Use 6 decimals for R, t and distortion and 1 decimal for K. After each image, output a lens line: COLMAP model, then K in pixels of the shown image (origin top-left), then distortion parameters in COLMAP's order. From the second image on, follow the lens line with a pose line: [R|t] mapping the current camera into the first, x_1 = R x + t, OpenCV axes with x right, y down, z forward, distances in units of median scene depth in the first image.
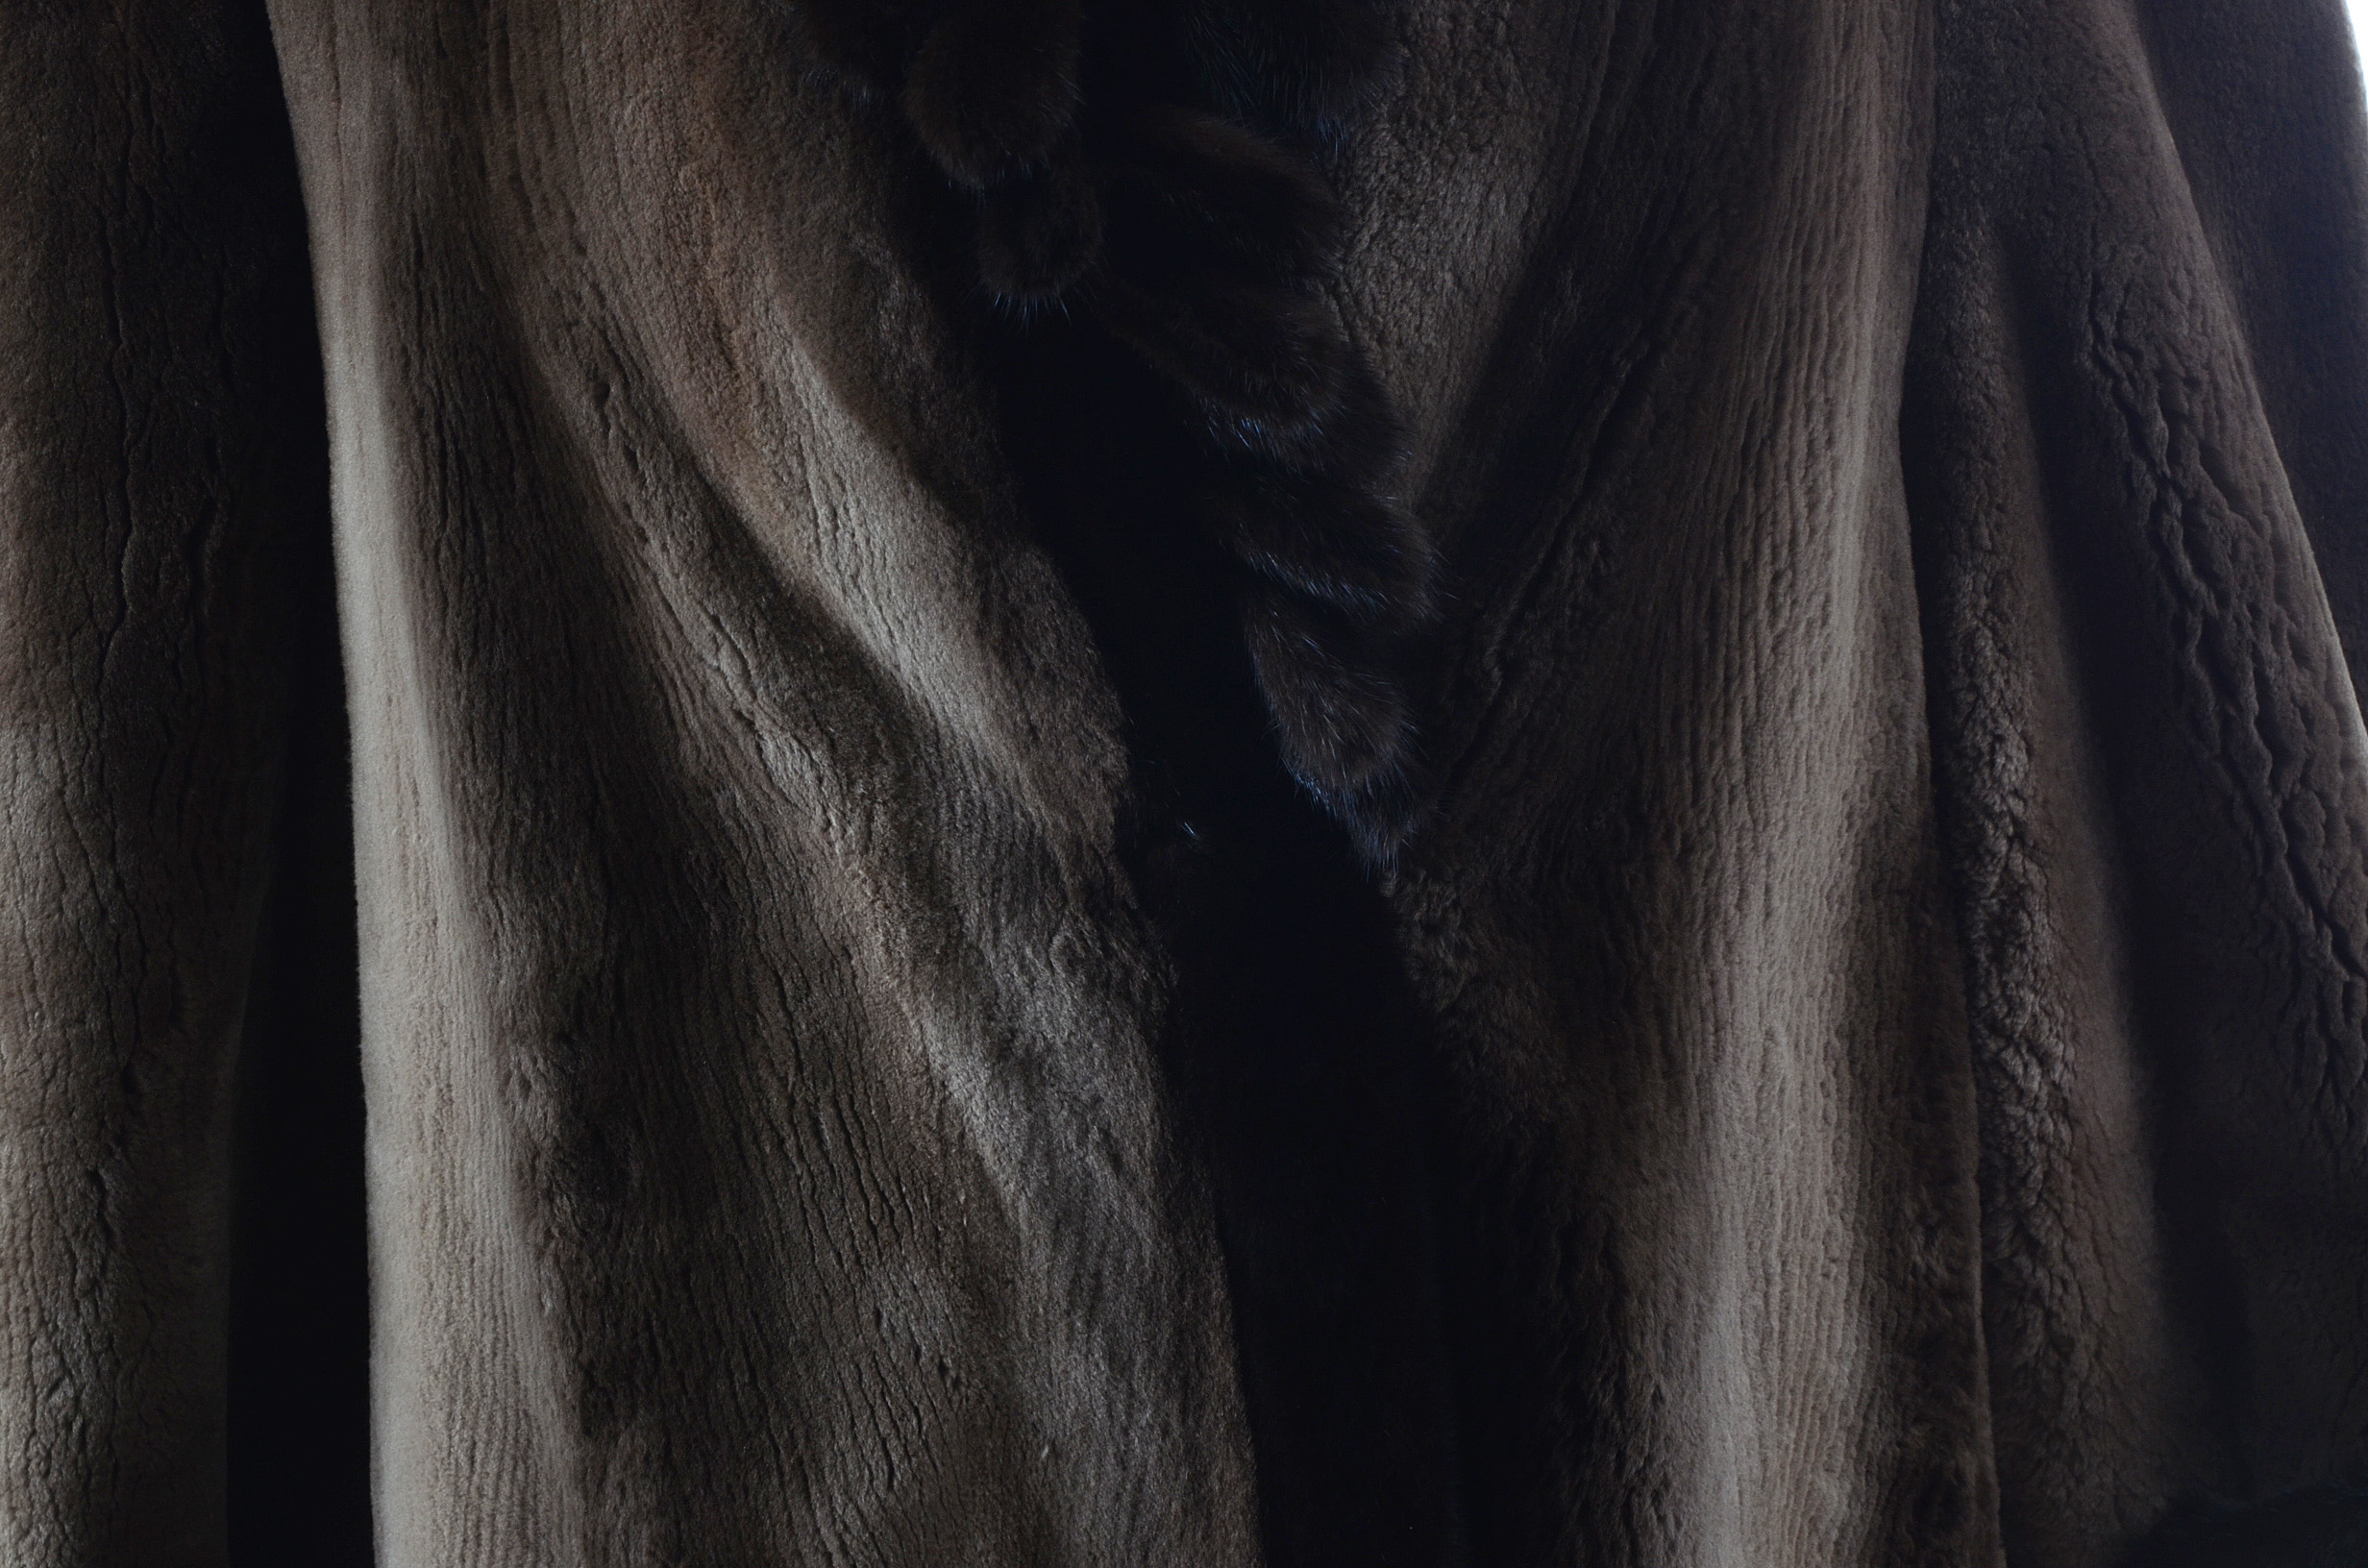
lens RADIAL K [[5564.7, 0, 1188.9], [0, 5564.7, 782.6], [0, 0, 1]] dist [0.050558, 0.000000]
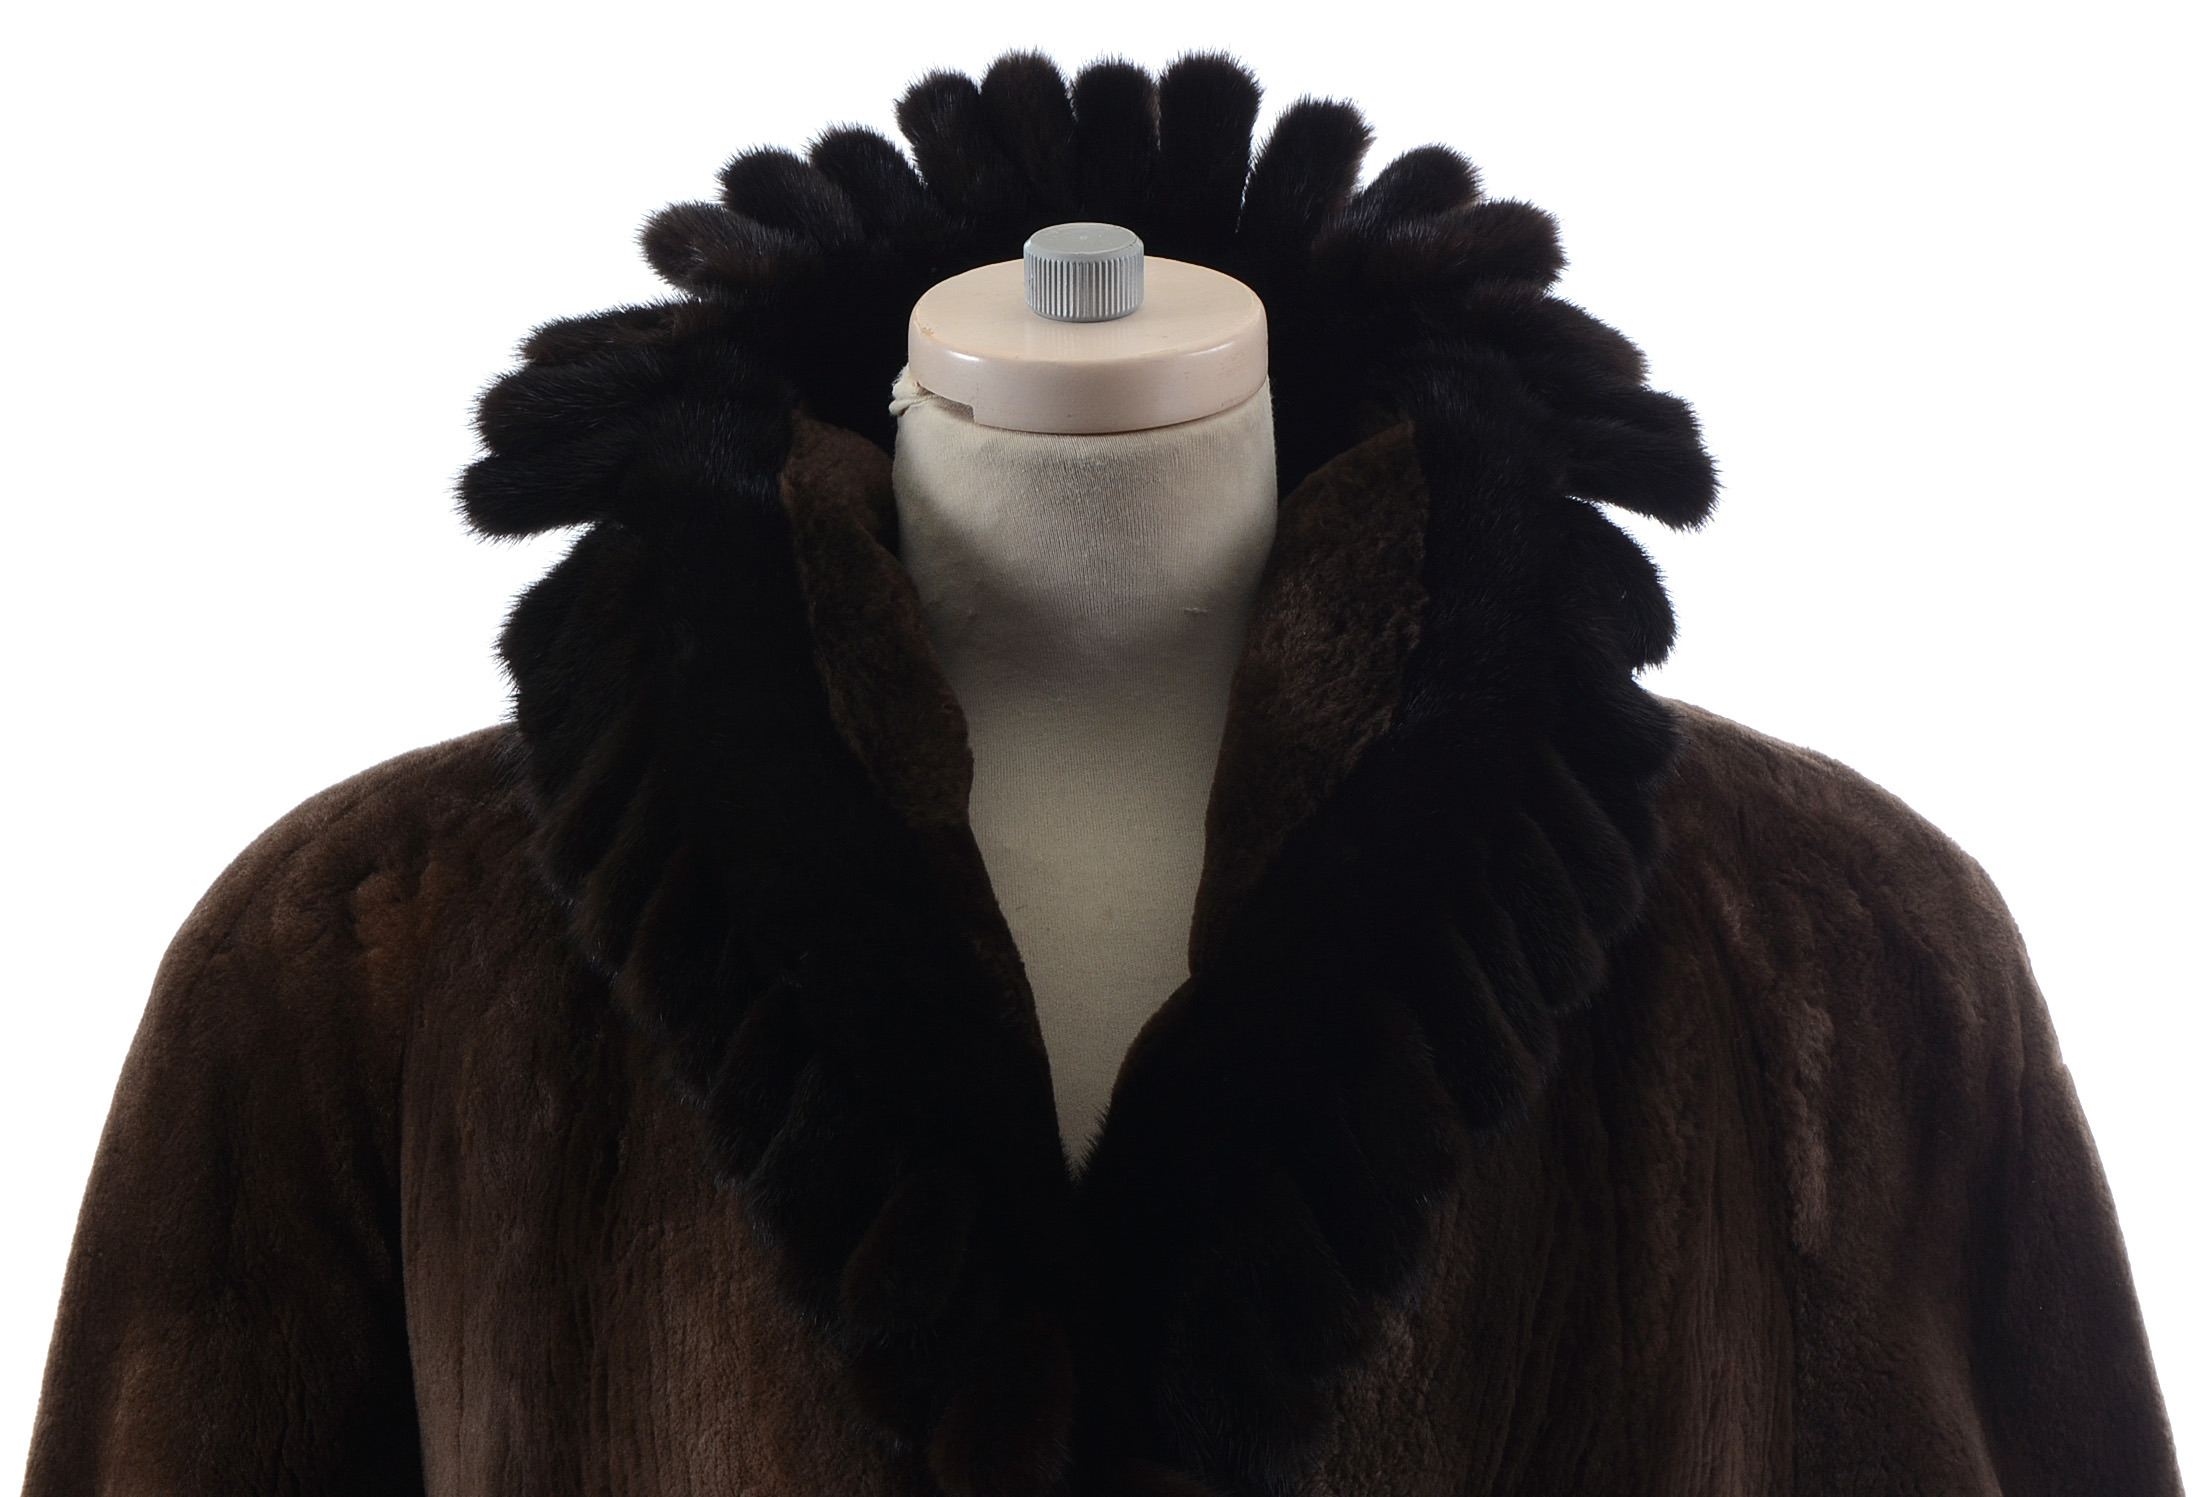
lens RADIAL K [[5301.4, 0, 1089.1], [0, 5301.4, 745.8], [0, 0, 1]] dist [0.059189, 0.000000]
pose [[0.998913, 0.038530, -0.026219, 0.008429], [-0.043360, 0.974590, -0.219760, -0.016580], [0.017085, 0.220658, 0.975202, -0.161838]]
